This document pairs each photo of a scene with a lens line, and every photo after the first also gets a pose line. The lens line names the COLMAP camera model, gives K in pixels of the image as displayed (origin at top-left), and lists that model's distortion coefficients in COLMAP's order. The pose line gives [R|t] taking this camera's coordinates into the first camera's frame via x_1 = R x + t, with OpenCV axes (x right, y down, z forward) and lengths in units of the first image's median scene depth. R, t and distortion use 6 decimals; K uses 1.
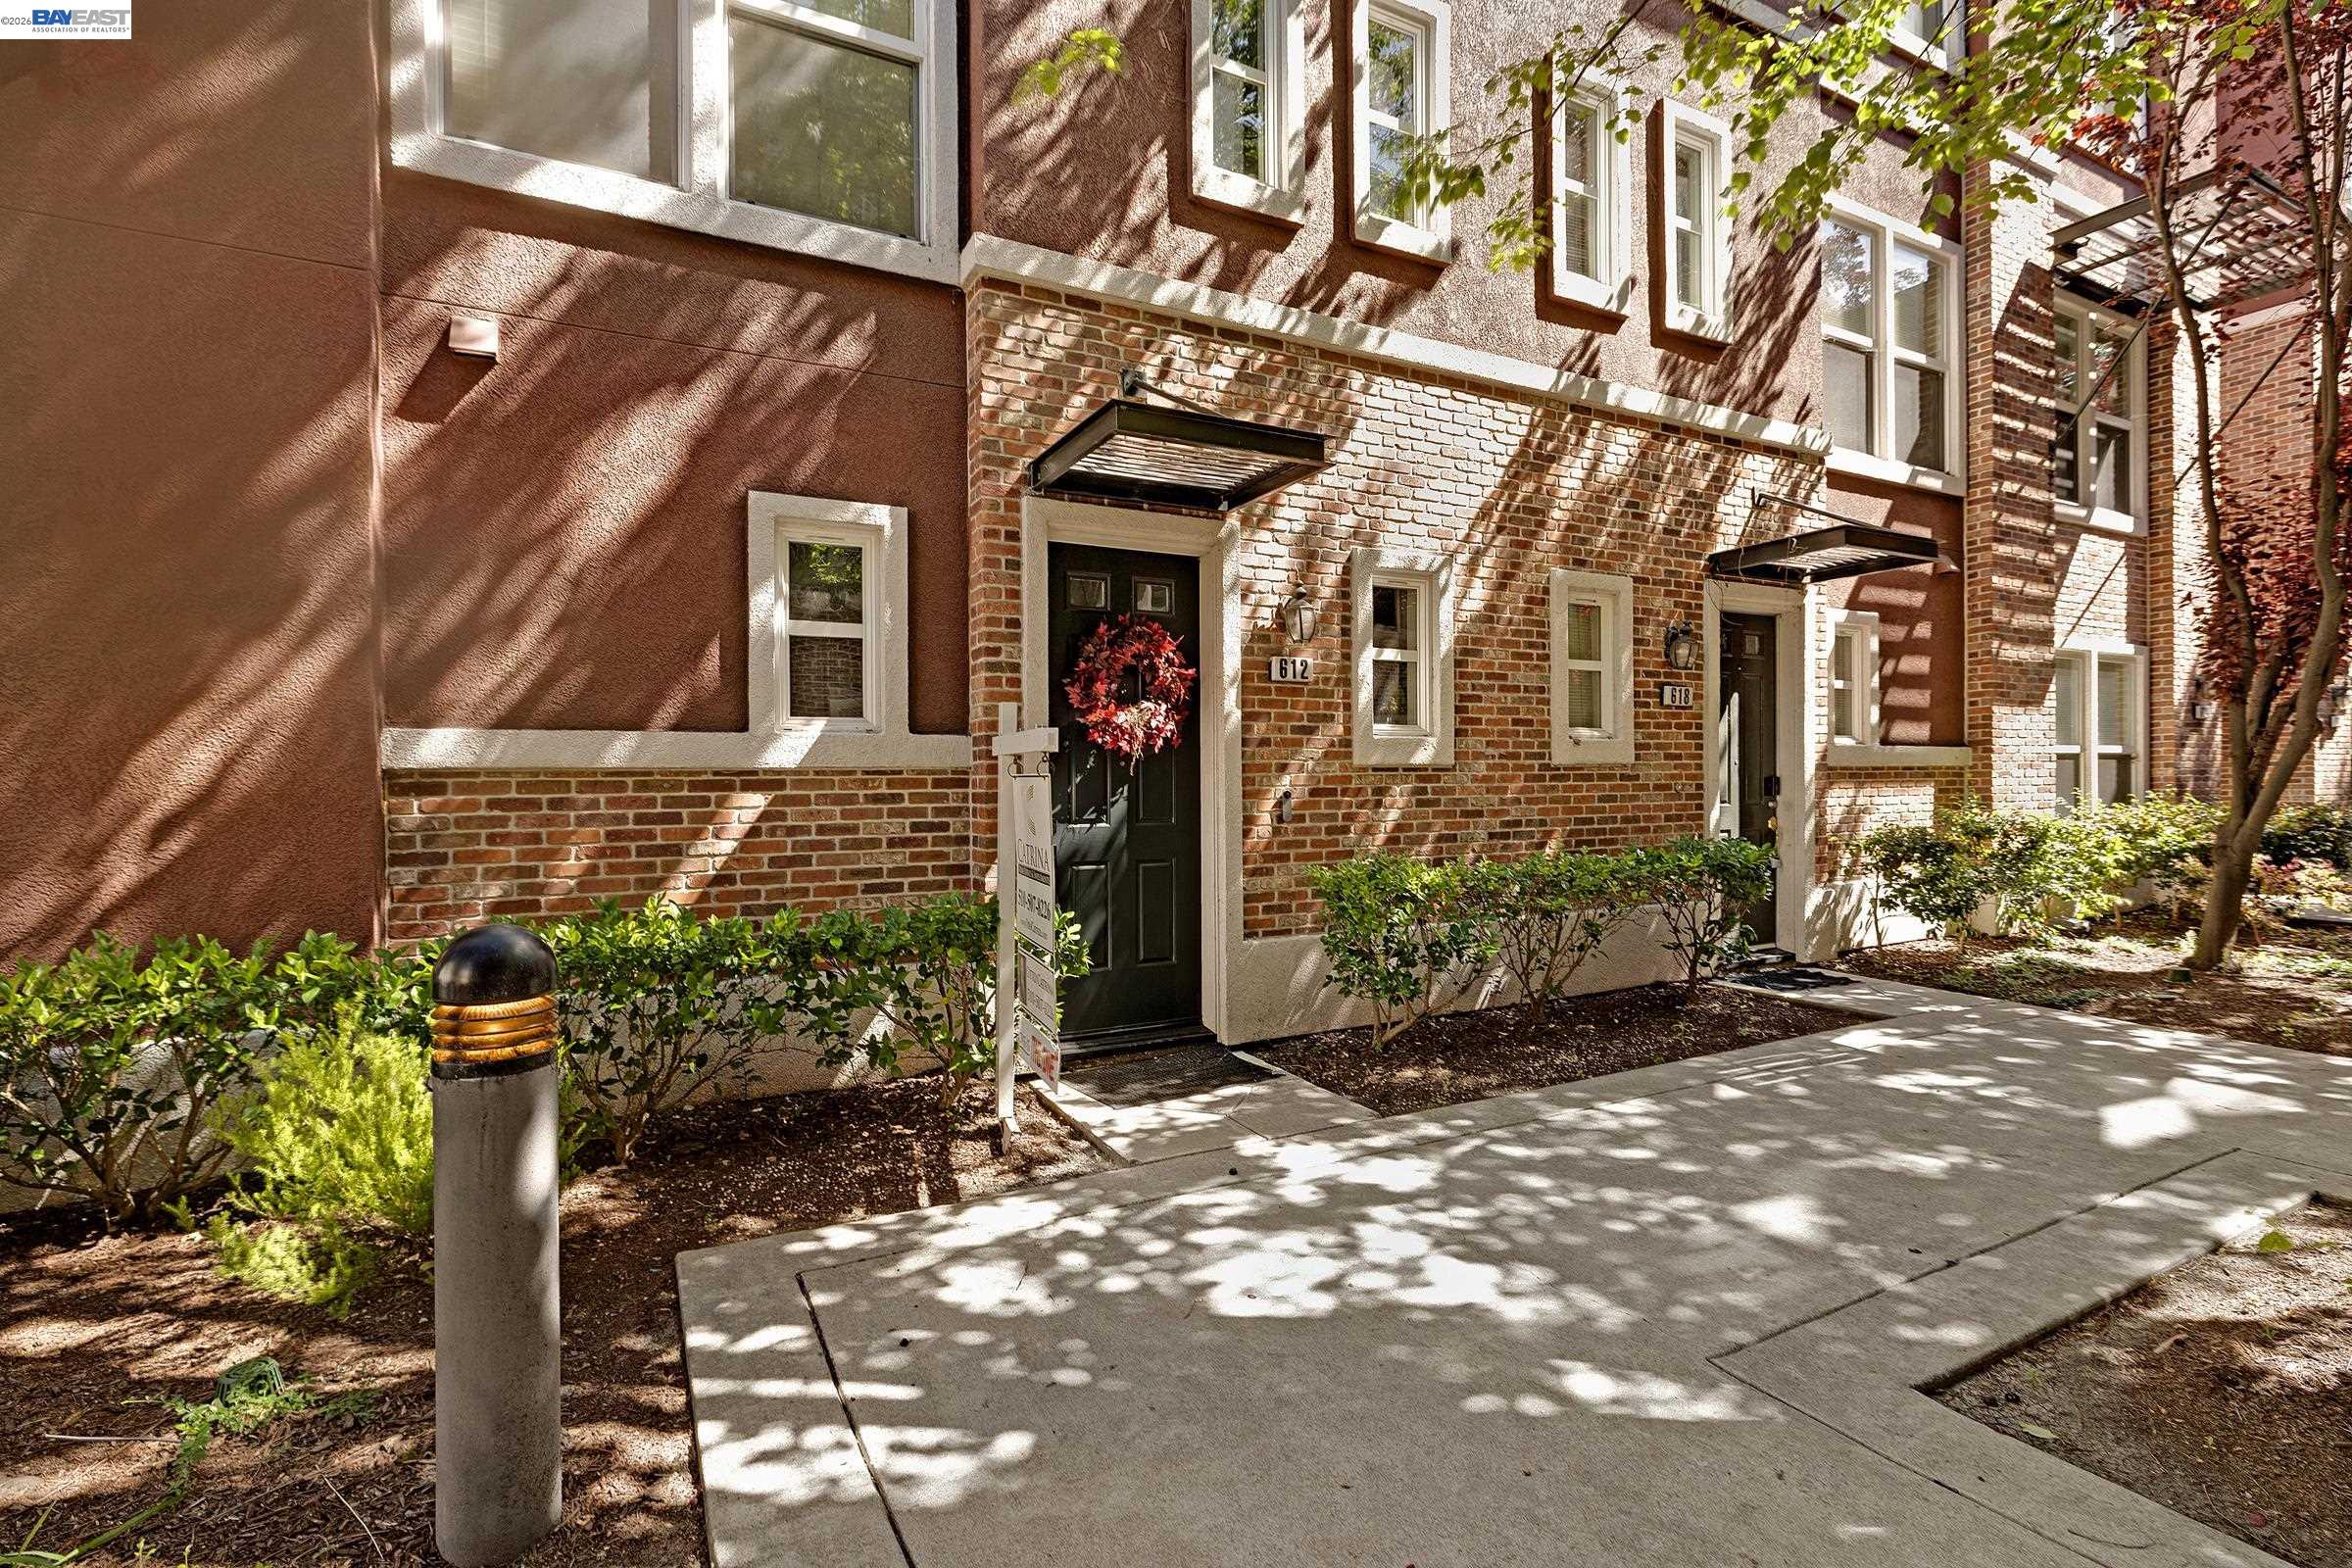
lens RADIAL K [[1066.7, 0, 1181.7], [0, 1066.7, 793.1], [0, 0, 1]] dist [-0.005646, -0.000342]
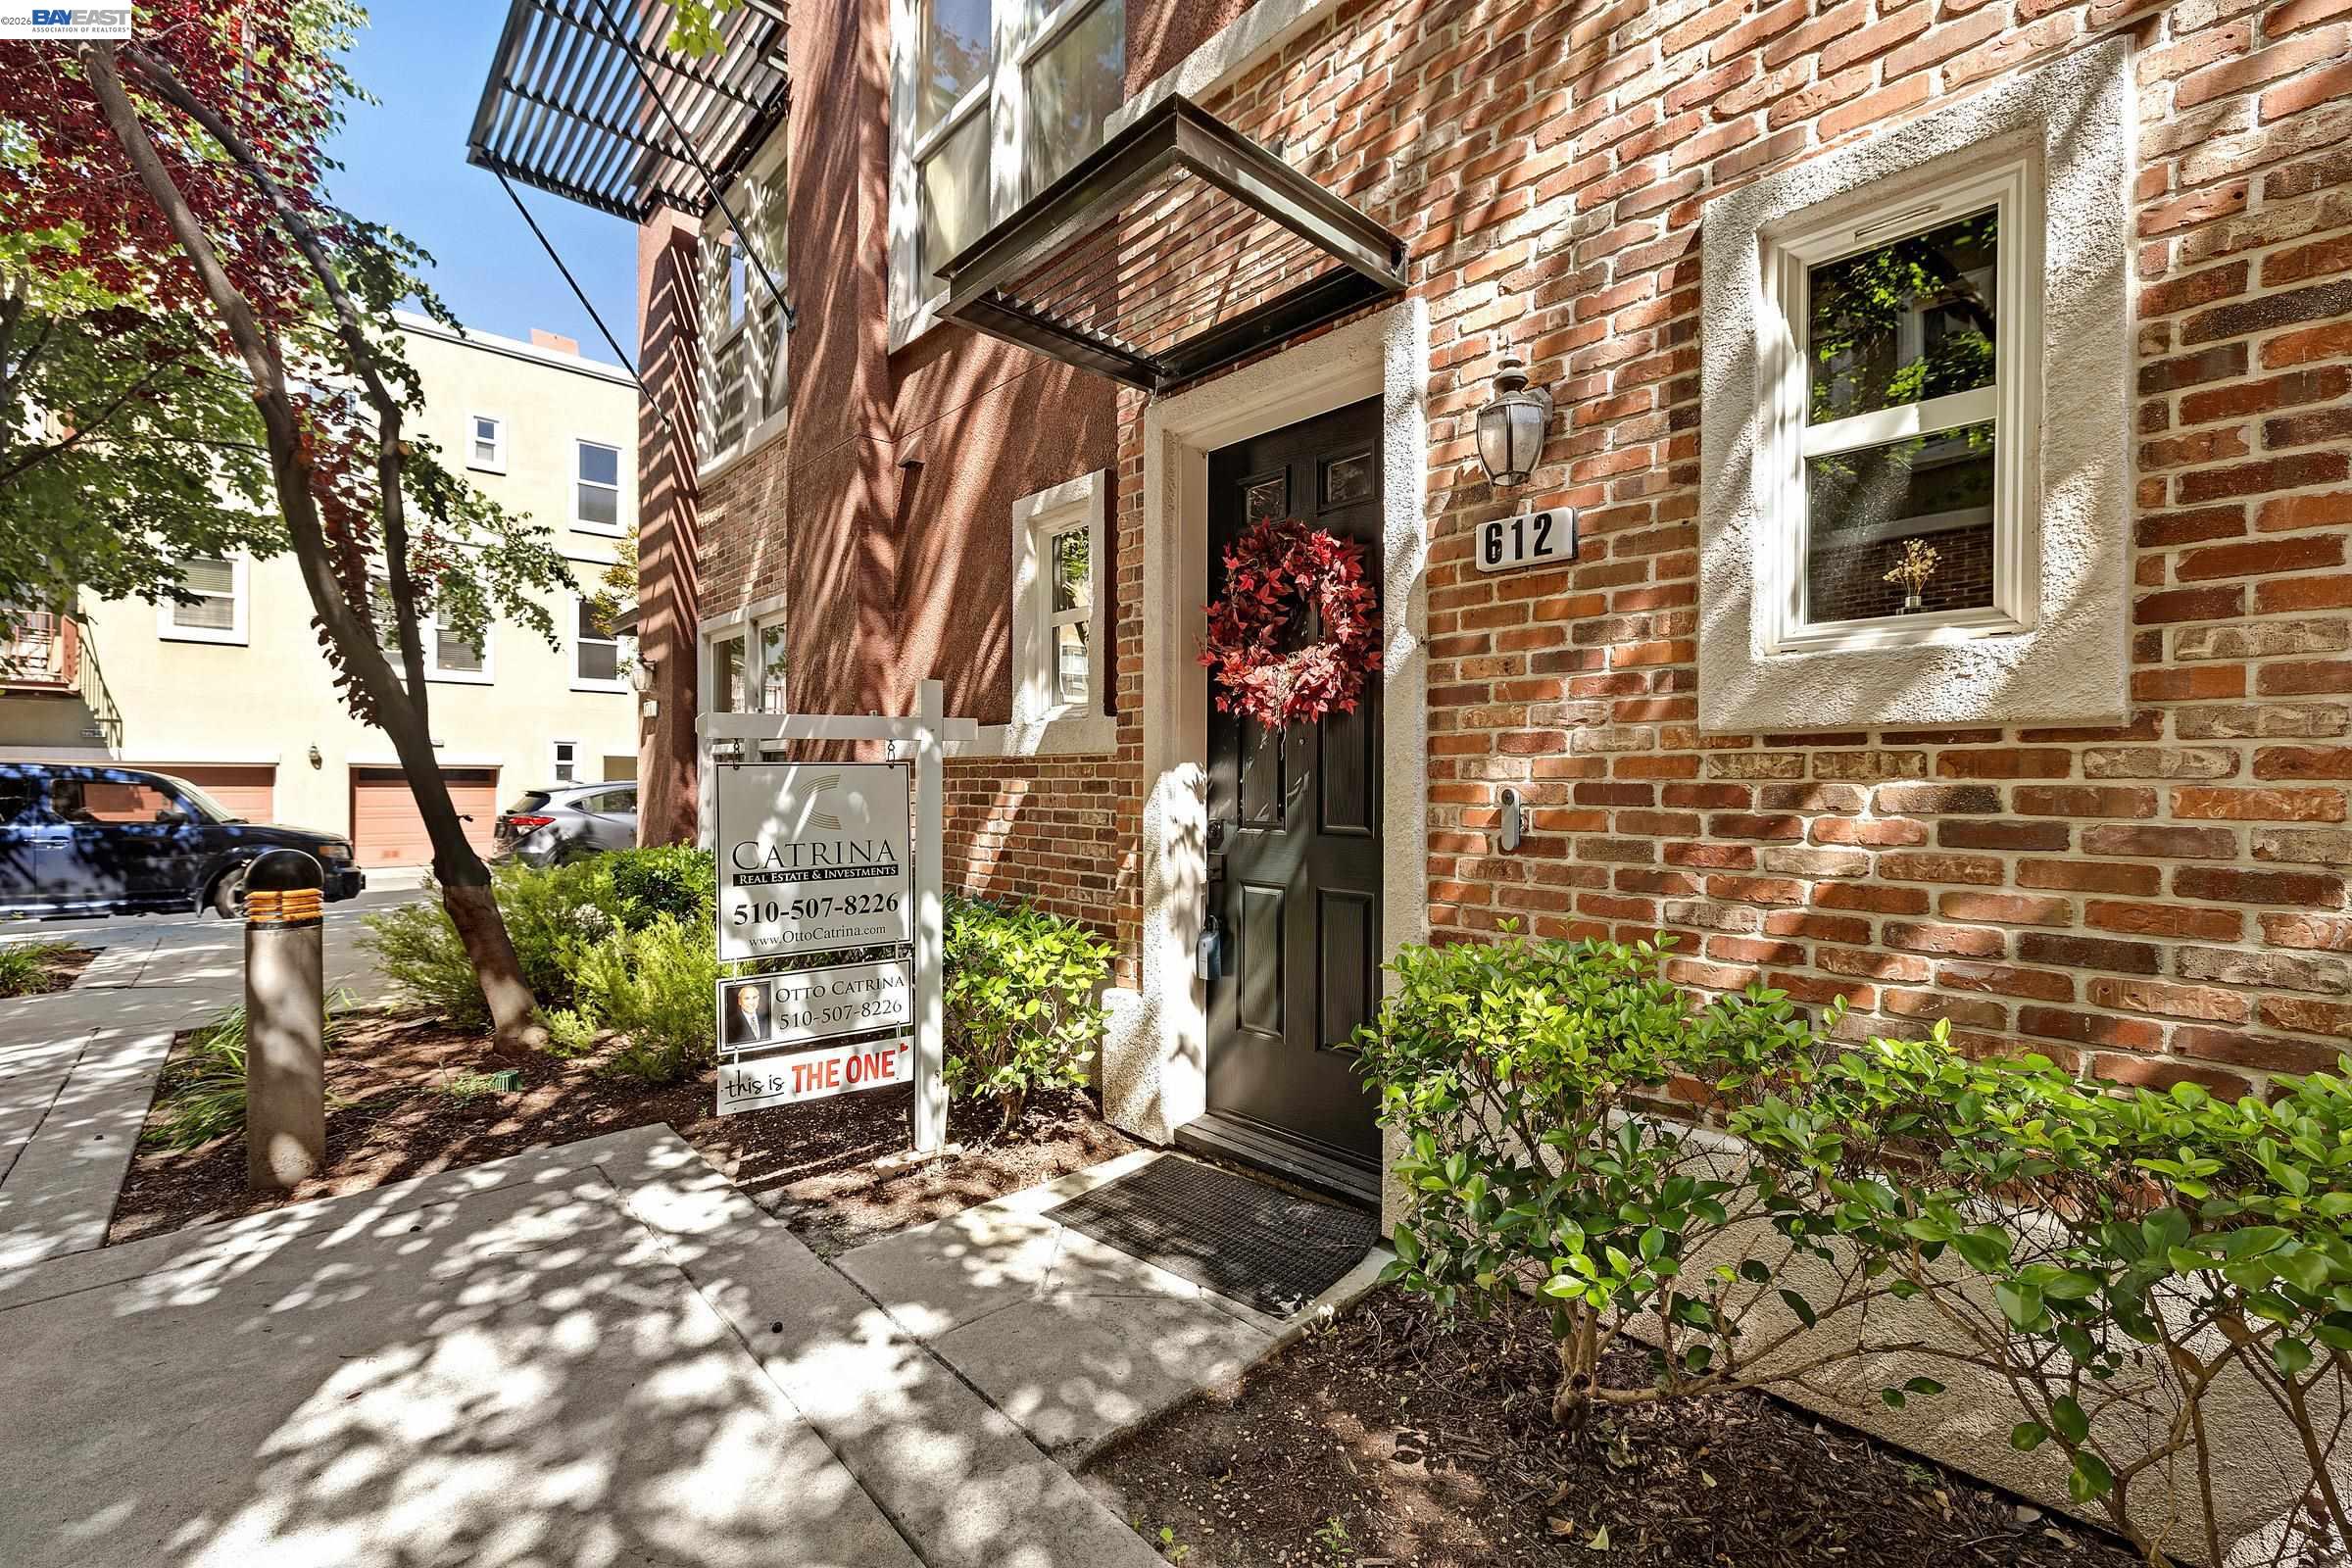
lens RADIAL K [[988.6, 0, 1162.0], [0, 988.6, 788.0], [0, 0, 1]] dist [-0.000116, -0.000039]
pose [[0.251936, 0.021016, -0.967516, 0.487001], [-0.010879, 0.999763, 0.018883, -0.009336], [0.967683, 0.005768, 0.252105, 0.704830]]
